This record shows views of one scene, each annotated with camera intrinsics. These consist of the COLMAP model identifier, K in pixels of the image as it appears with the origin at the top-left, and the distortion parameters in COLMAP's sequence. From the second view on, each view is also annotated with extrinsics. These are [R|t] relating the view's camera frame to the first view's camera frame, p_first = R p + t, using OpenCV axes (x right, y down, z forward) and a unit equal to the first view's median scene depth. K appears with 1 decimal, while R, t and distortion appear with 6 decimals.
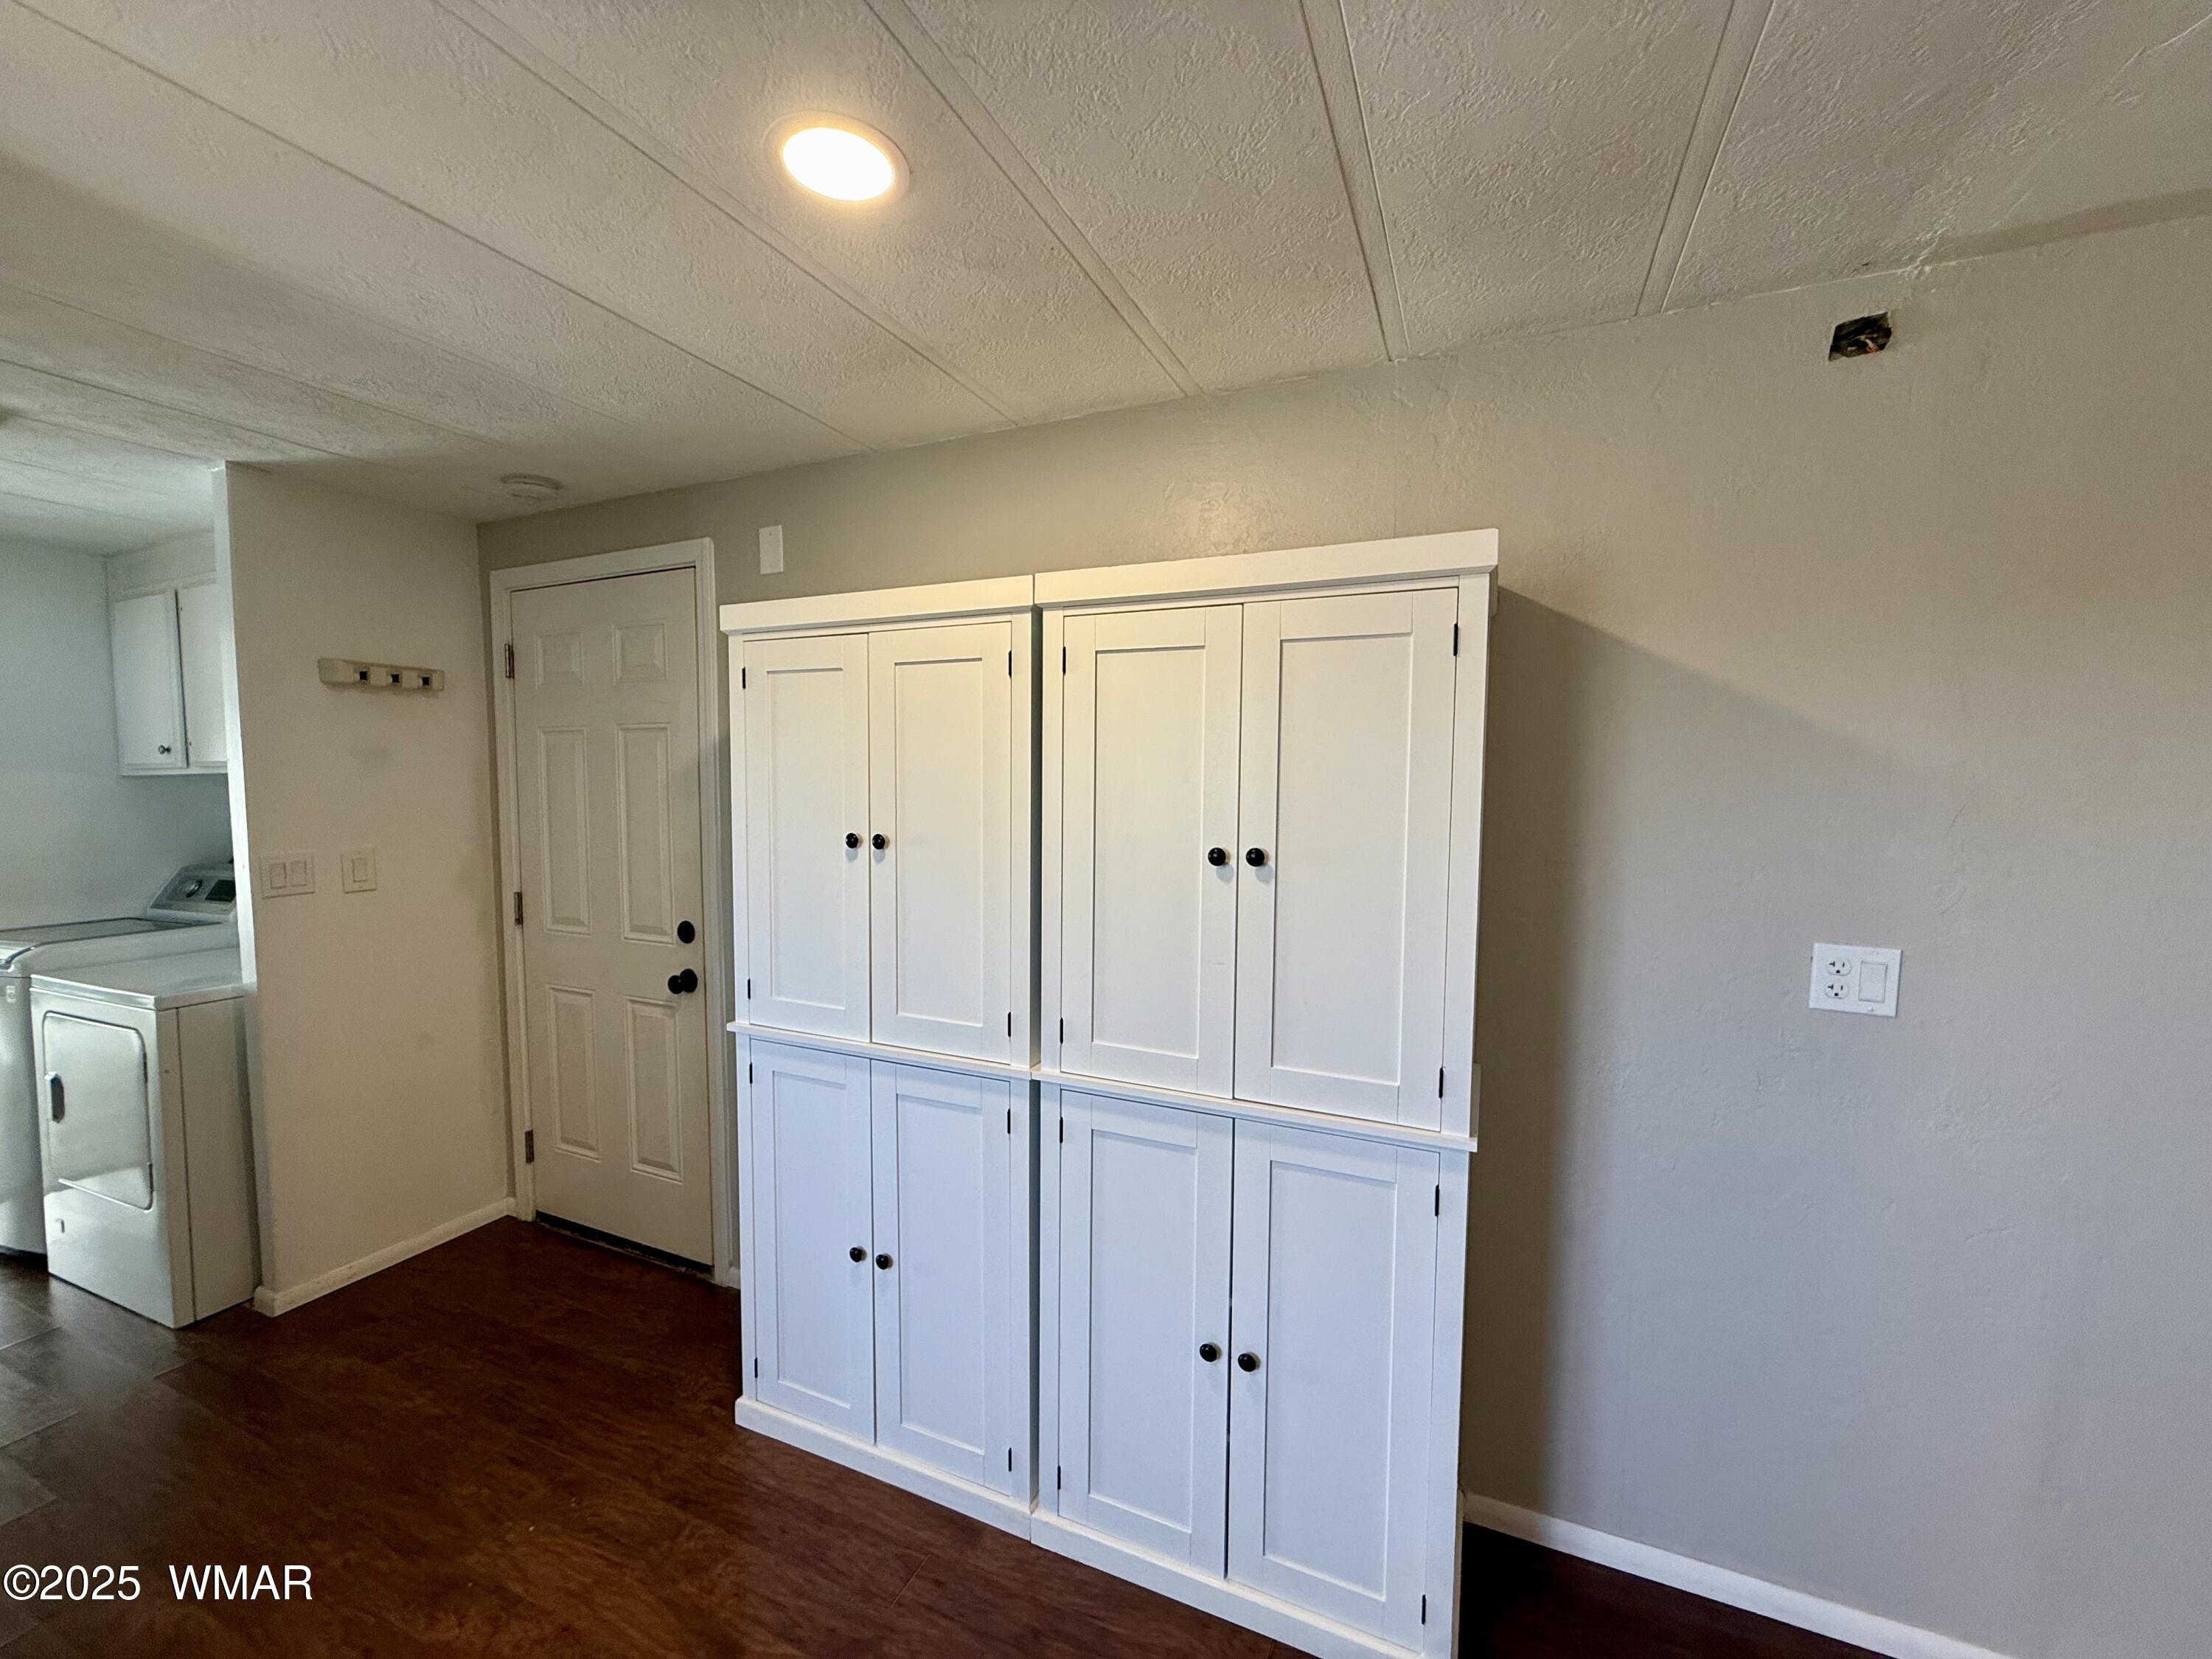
lens RADIAL K [[889.9, 0, 1097.4], [0, 889.9, 823.8], [0, 0, 1]] dist [0.000755, -0.000259]
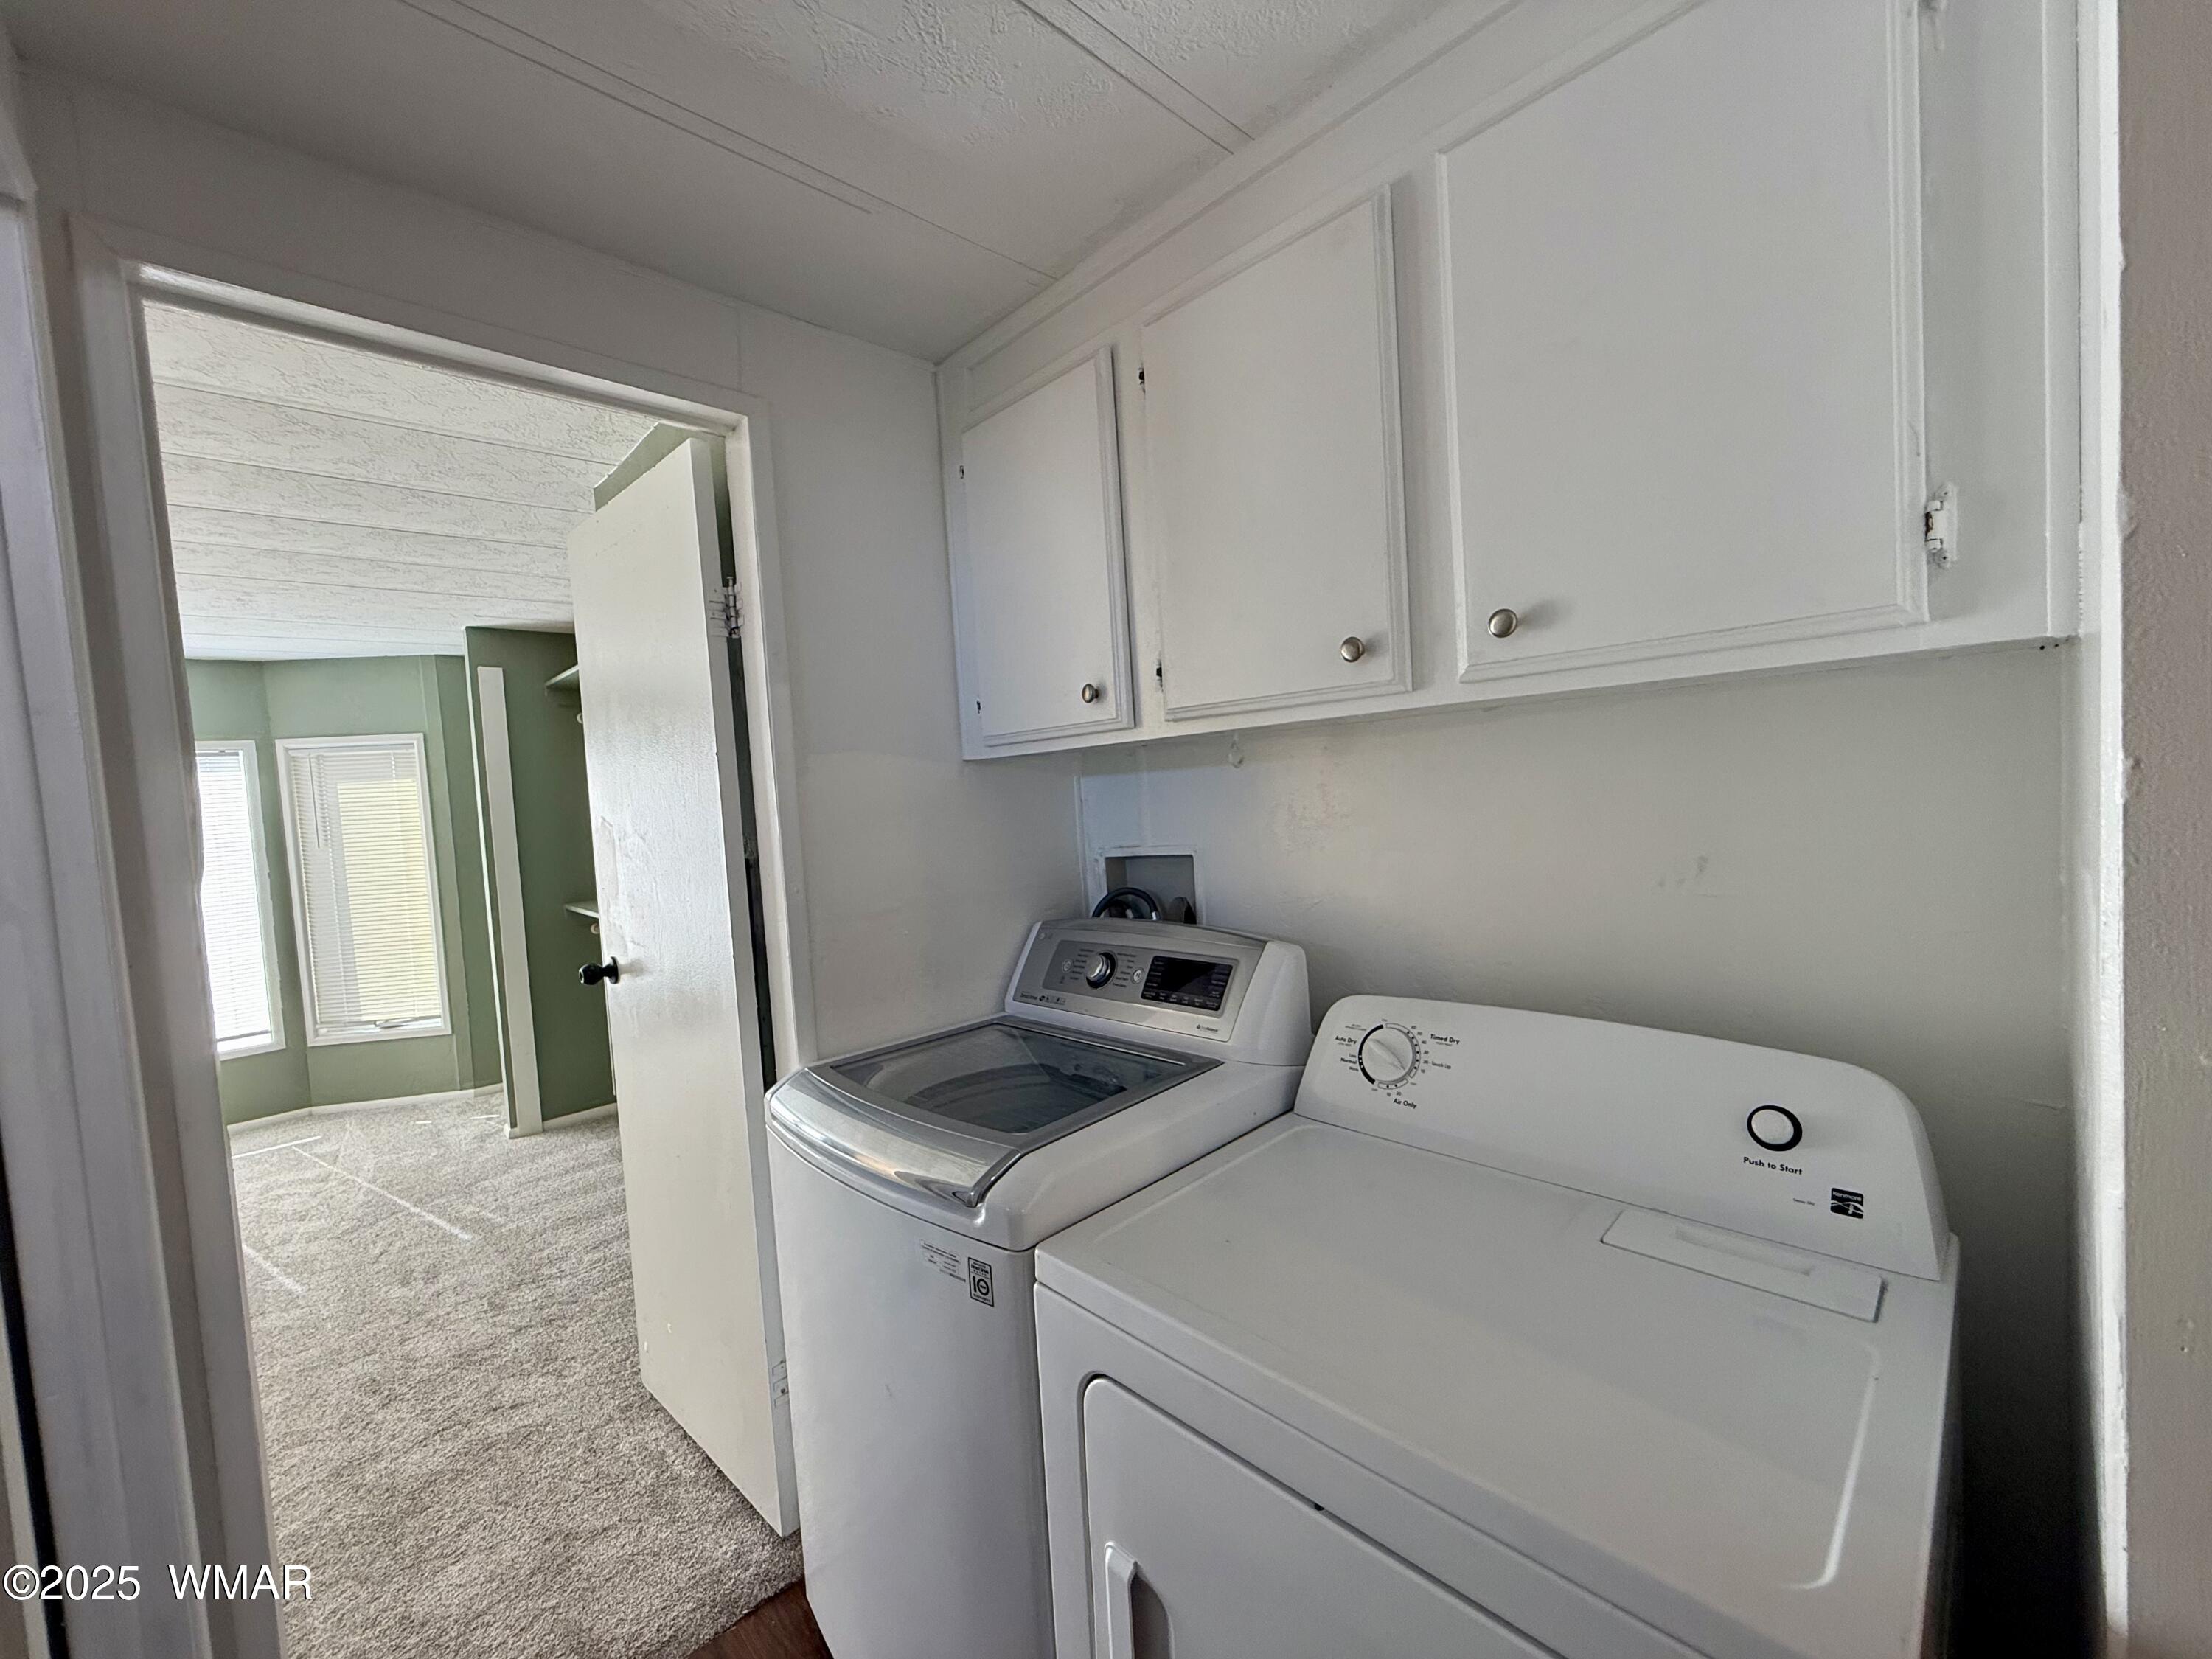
lens RADIAL K [[882.0, 0, 1102.4], [0, 882.0, 828.8], [0, 0, 1]] dist [0.001124, 0.000176]
pose [[0.924809, -0.031102, -0.379159, -0.850244], [0.032813, 0.999460, -0.001951, -0.008561], [0.379015, -0.010637, 0.925329, 0.550009]]
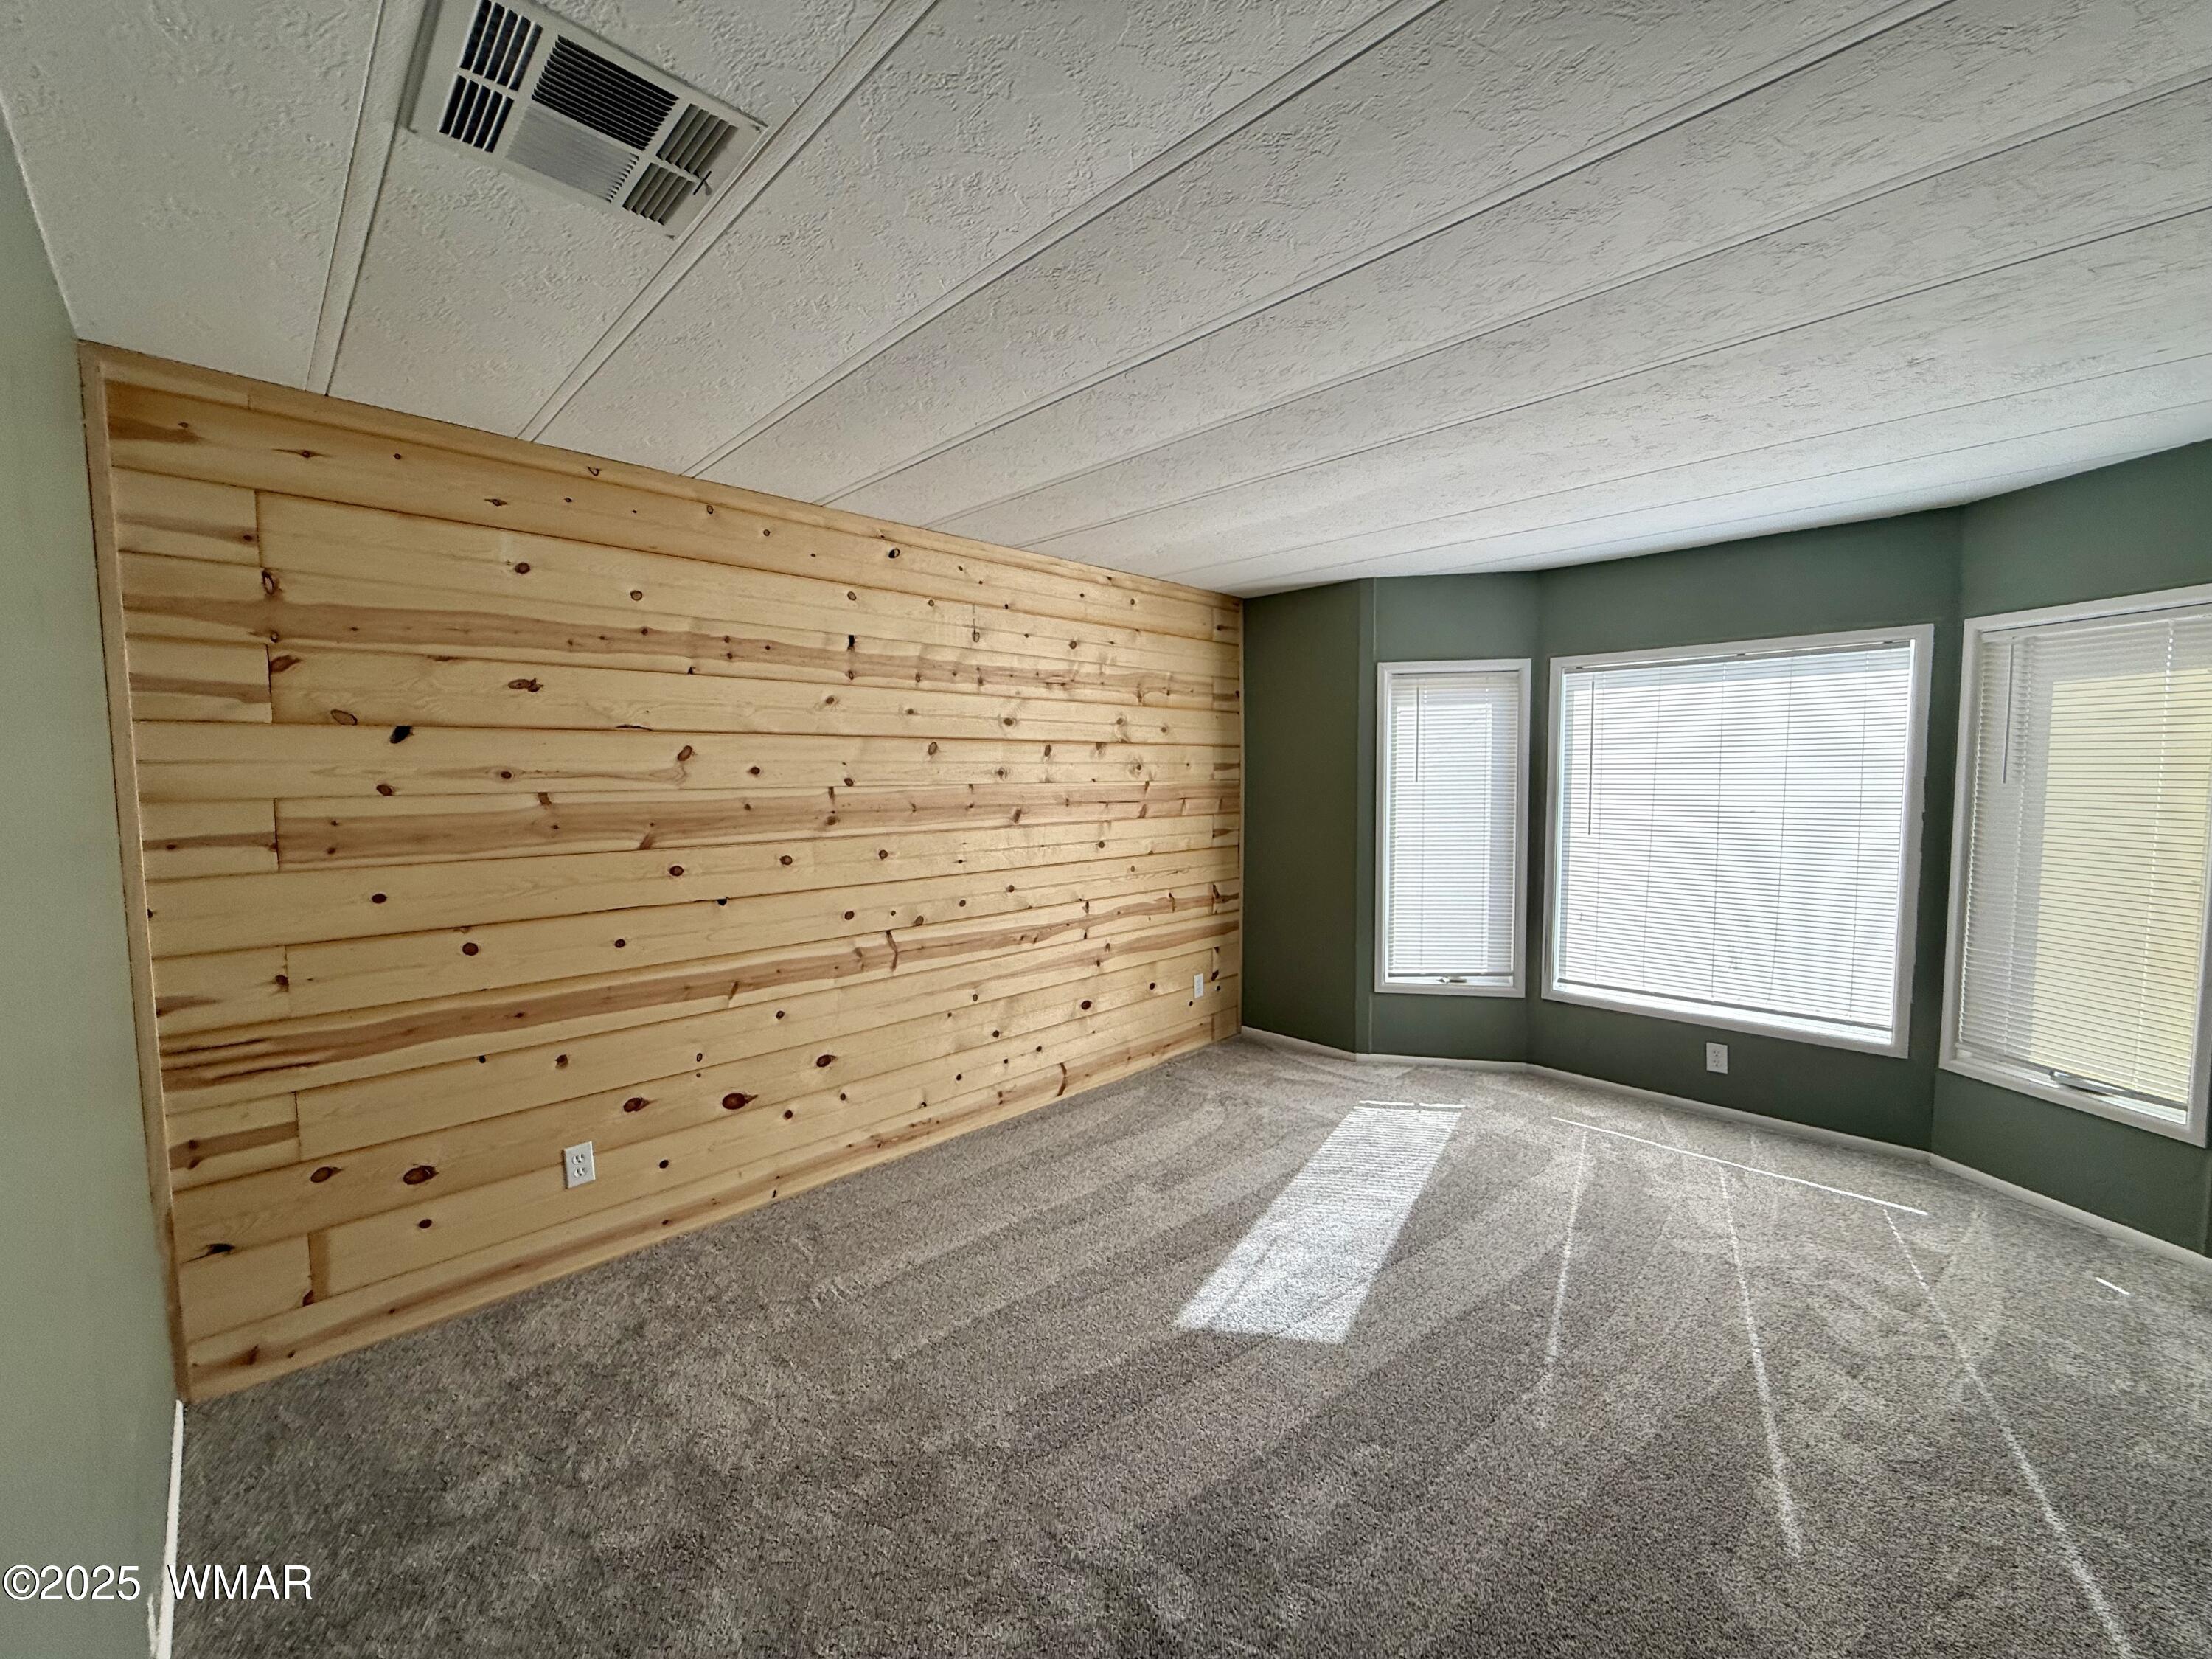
lens RADIAL K [[871.2, 0, 1106.0], [0, 871.2, 829.5], [0, 0, 1]] dist [0.001488, 0.000266]
pose [[-0.356959, 0.066940, -0.931719, -1.386484], [-0.049435, 0.994678, 0.090403, -0.010496], [0.932811, 0.078329, -0.351750, 0.845737]]
